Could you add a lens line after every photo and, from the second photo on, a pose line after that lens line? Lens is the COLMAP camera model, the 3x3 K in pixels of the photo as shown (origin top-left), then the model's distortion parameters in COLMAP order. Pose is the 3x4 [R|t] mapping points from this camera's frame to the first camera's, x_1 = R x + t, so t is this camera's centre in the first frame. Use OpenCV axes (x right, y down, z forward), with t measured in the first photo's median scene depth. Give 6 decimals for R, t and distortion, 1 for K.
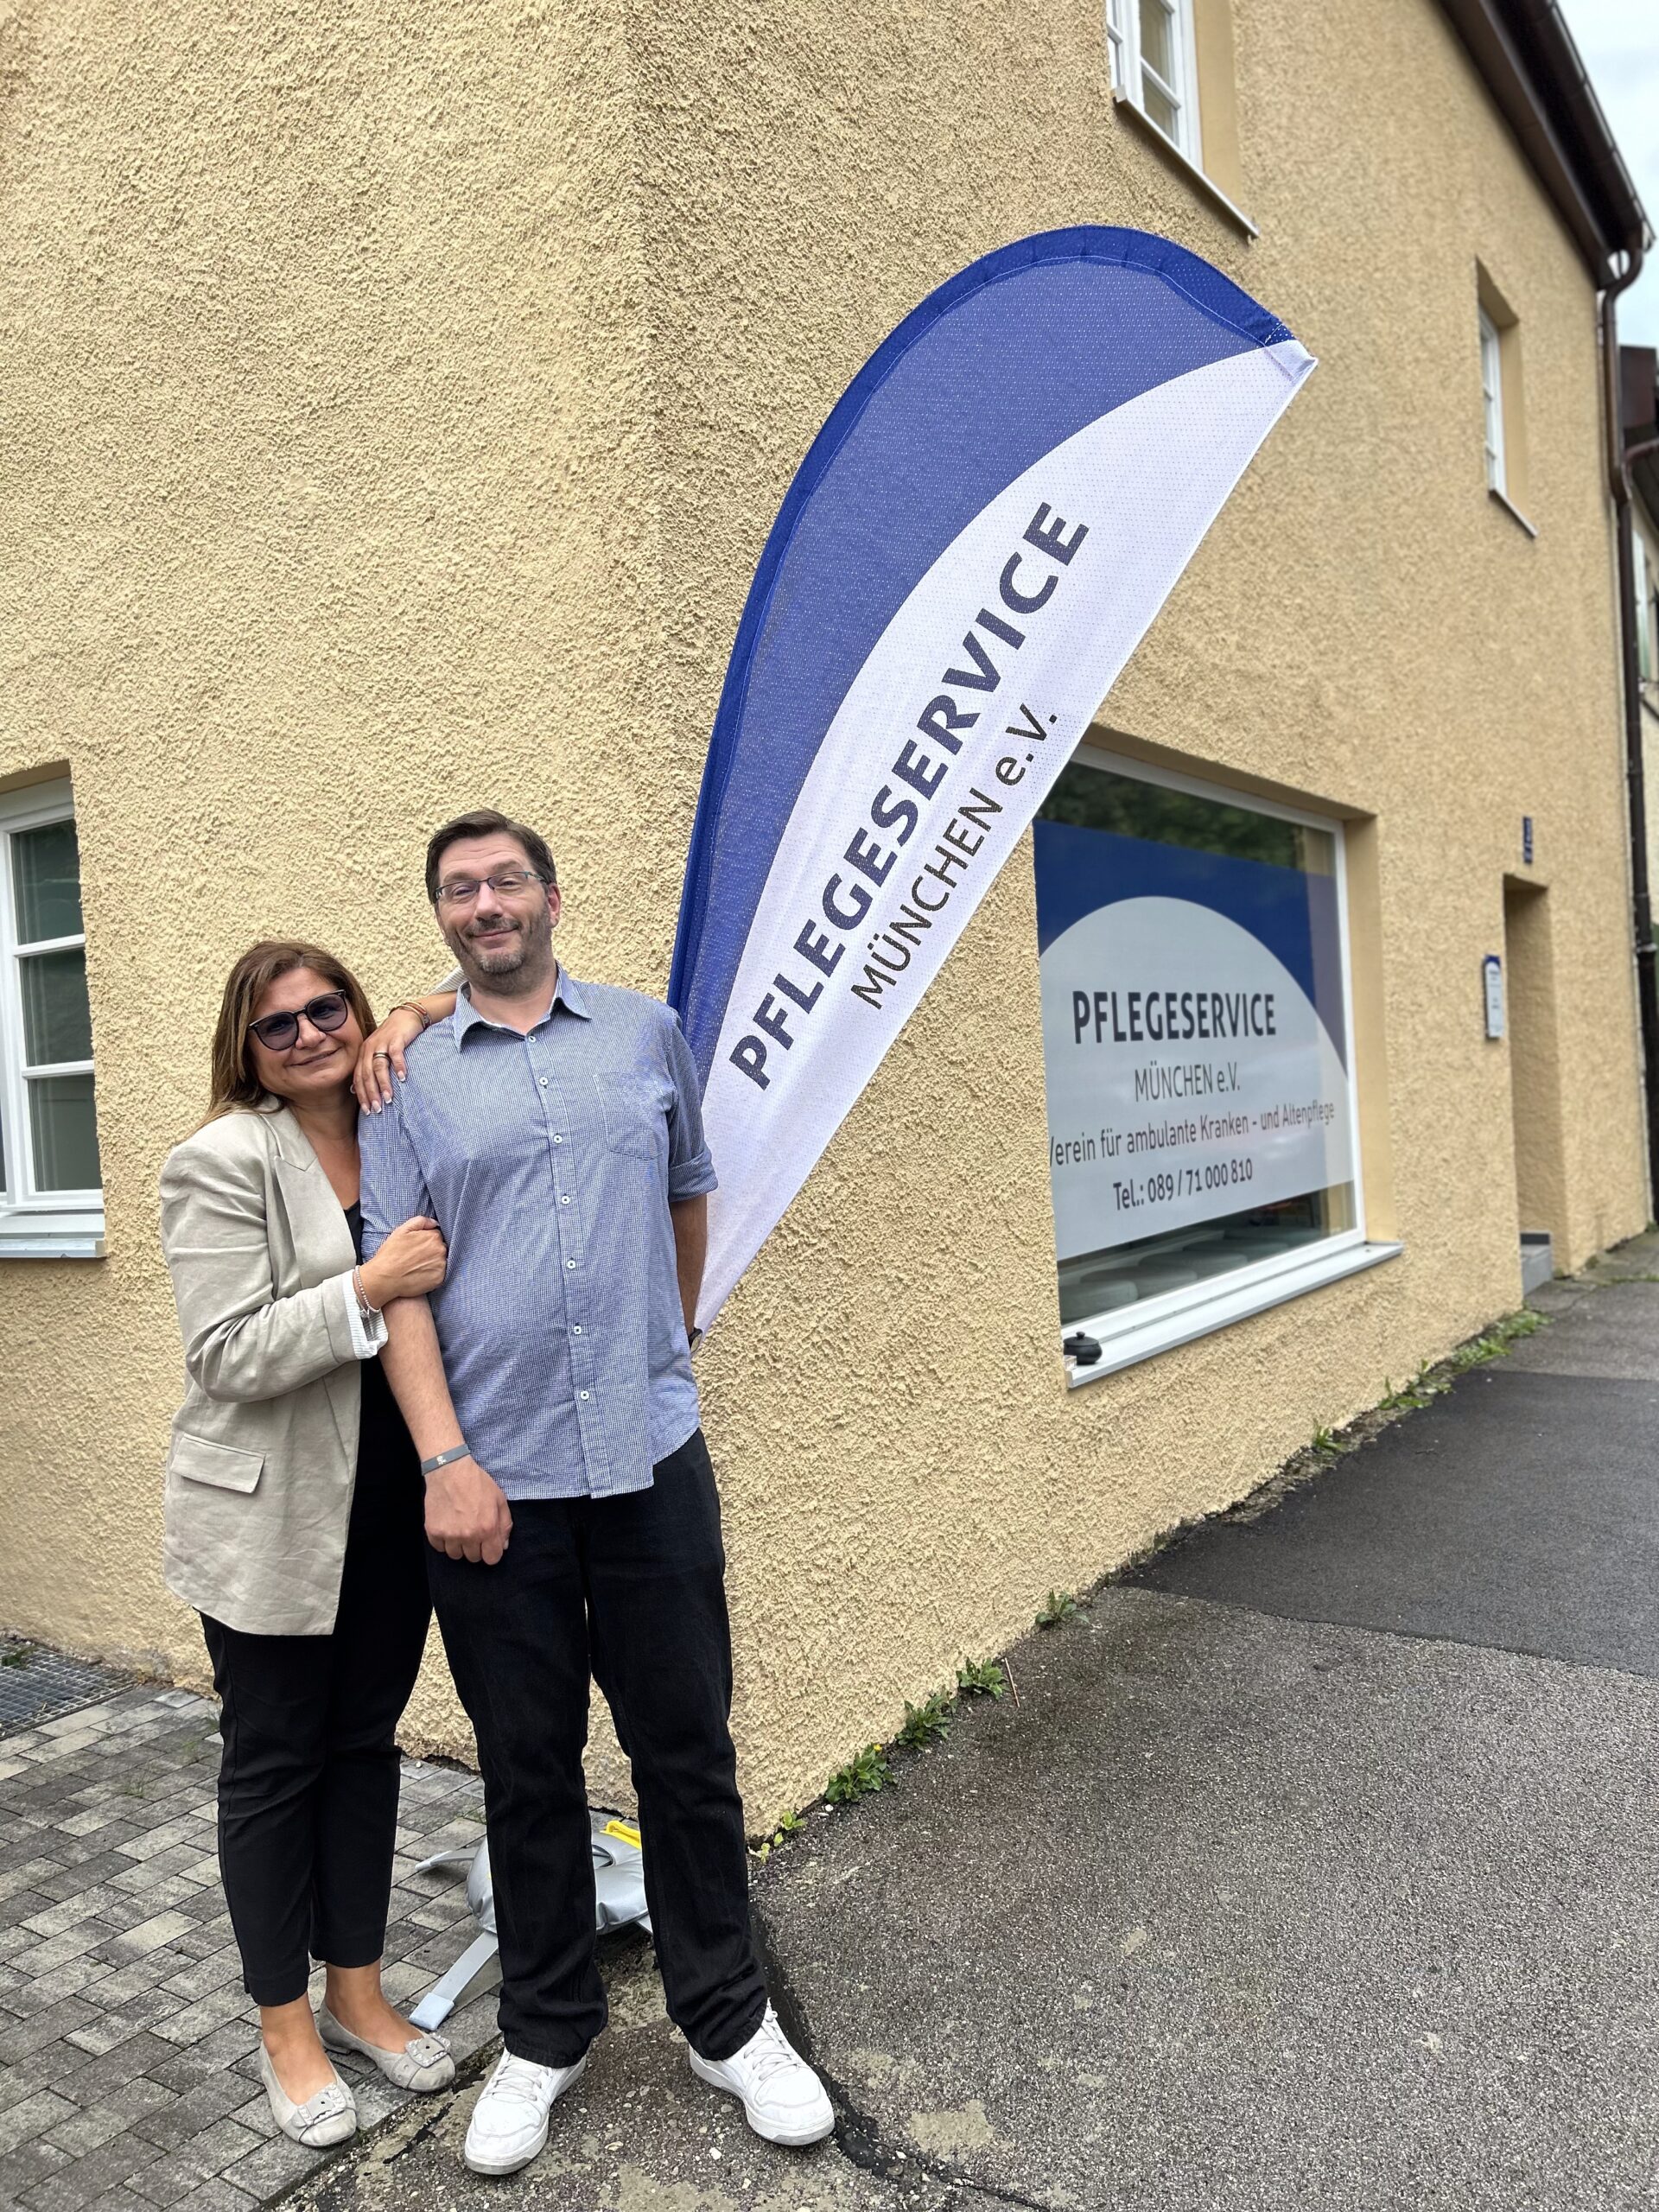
lens RADIAL K [[1588.1, 0, 829.5], [0, 1588.1, 1106.0], [0, 0, 1]] dist [0.054642, -0.057726]
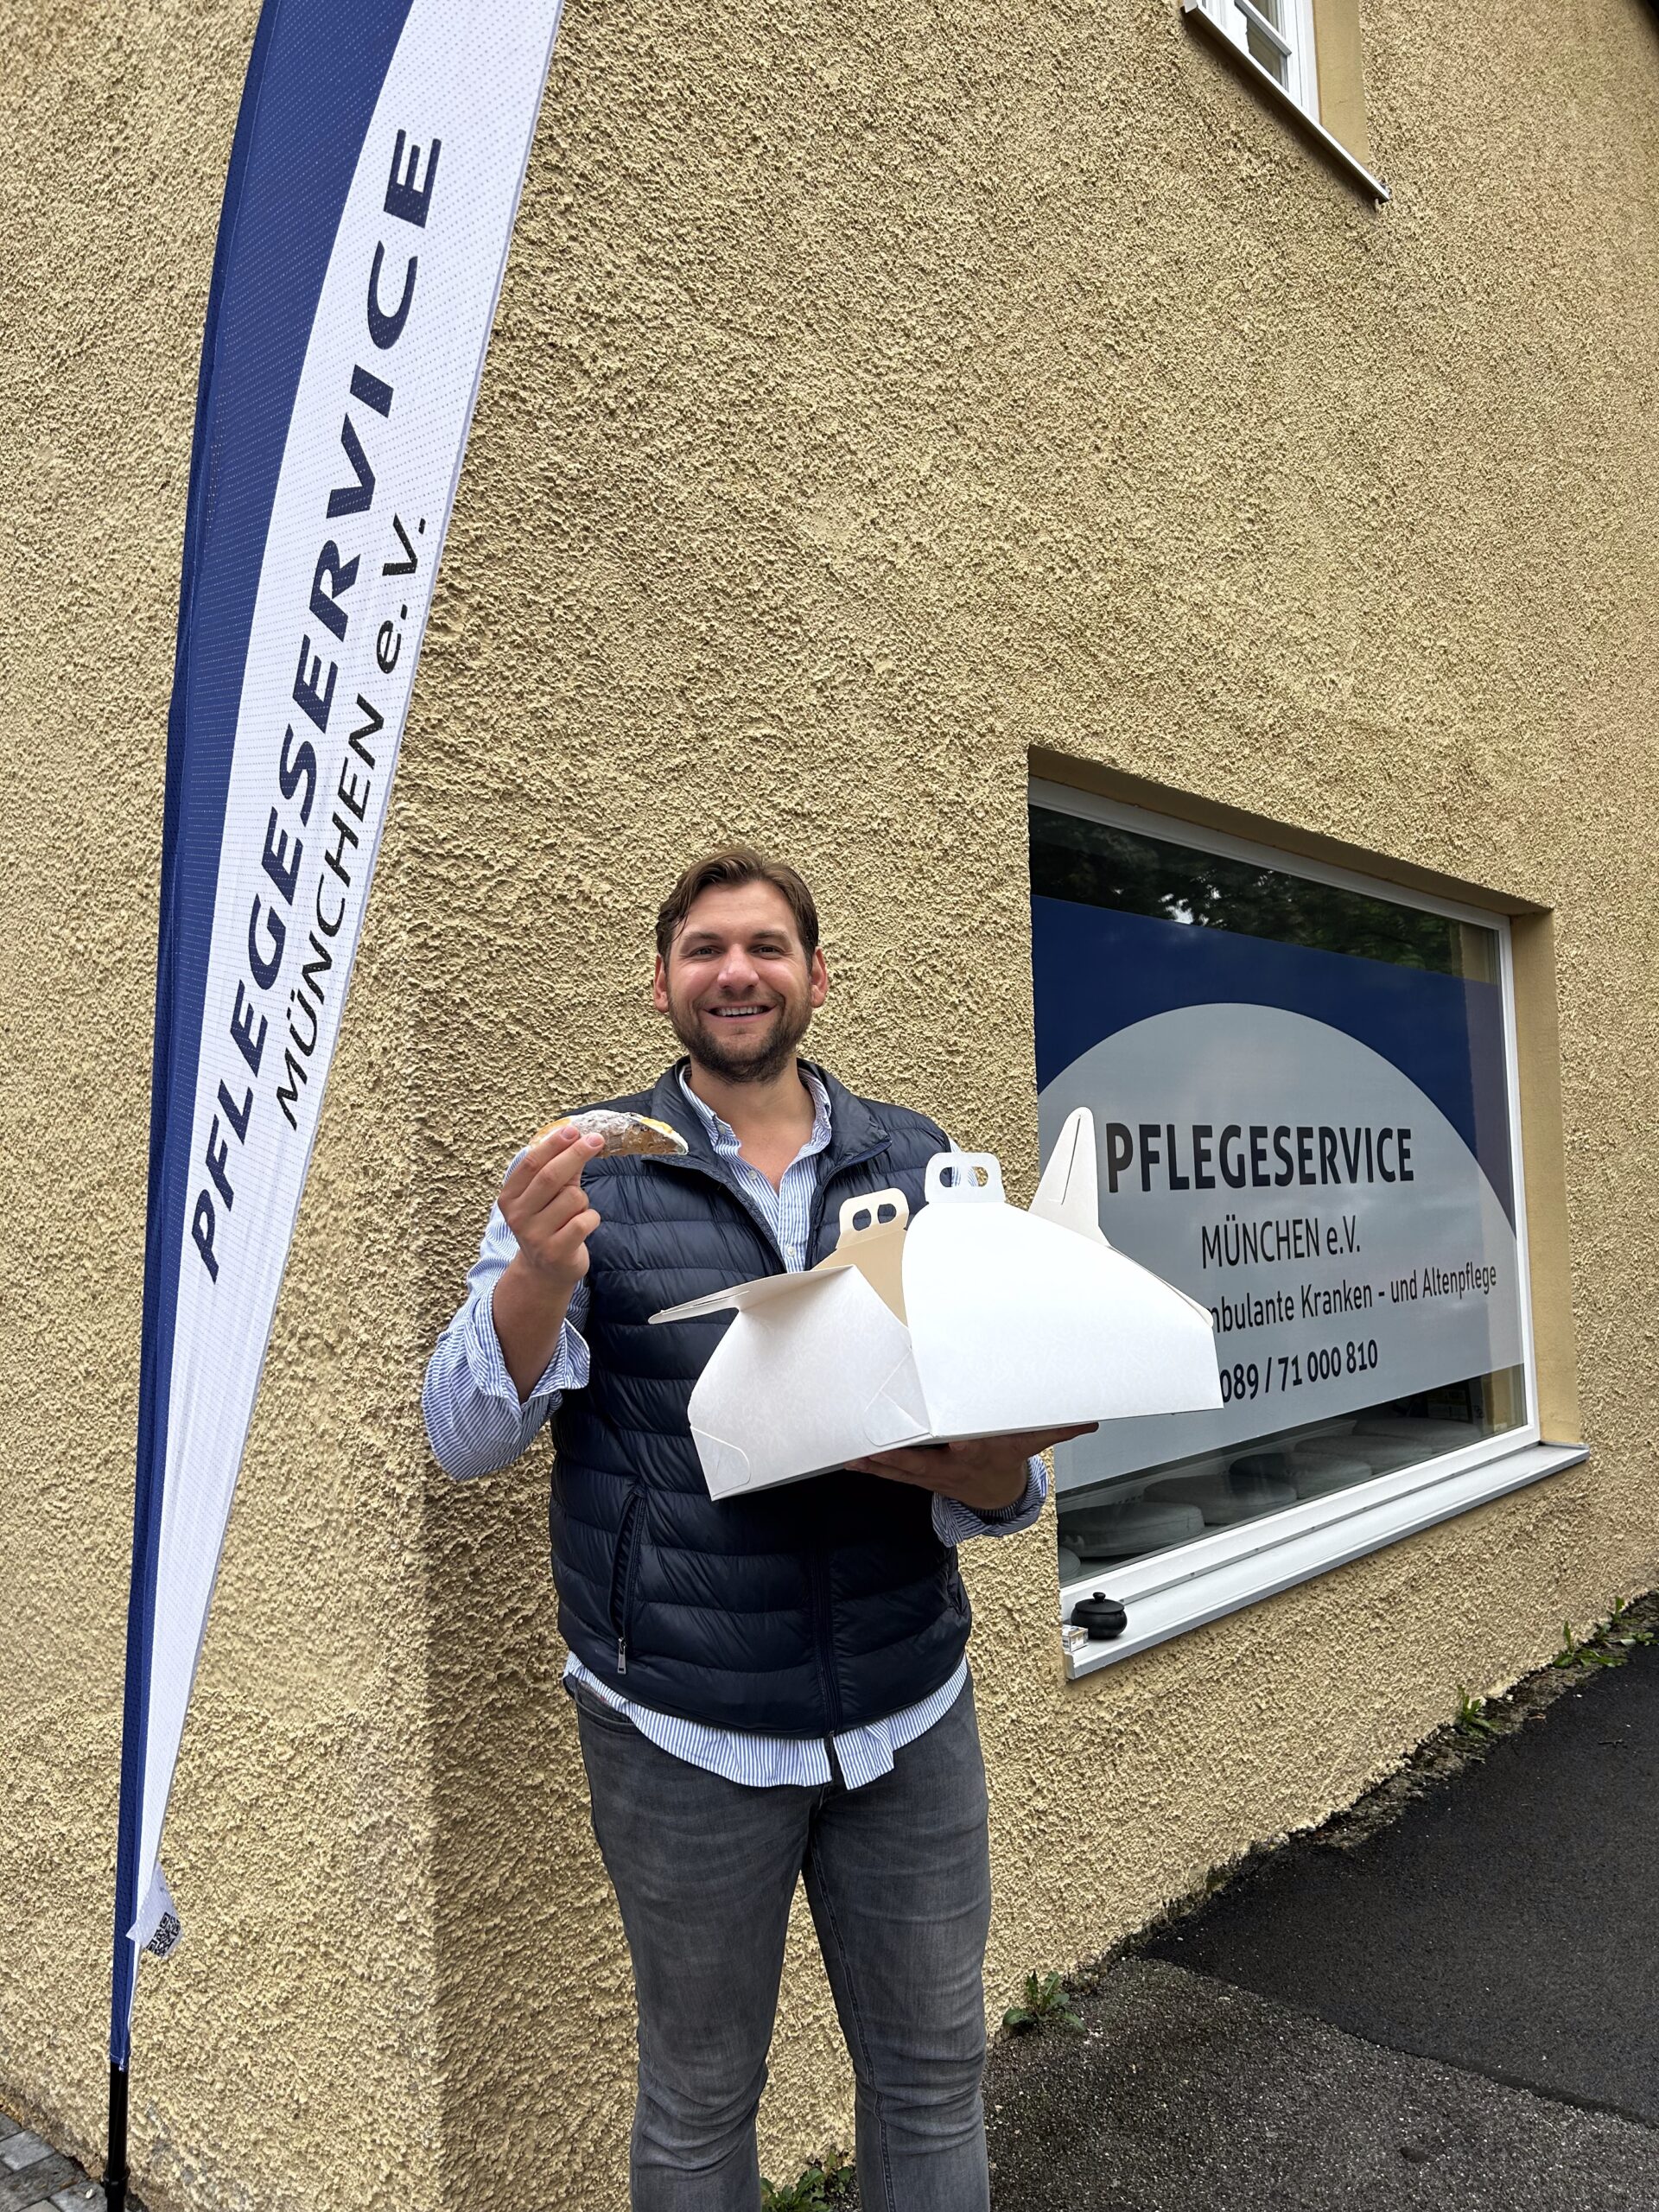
lens RADIAL K [[1588.1, 0, 829.5], [0, 1588.1, 1106.0], [0, 0, 1]] dist [0.054642, -0.057726]
pose [[0.992468, 0.021989, -0.120515, 0.105141], [-0.029960, 0.997453, -0.064730, -0.025794], [0.118785, 0.067853, 0.990599, 0.213771]]
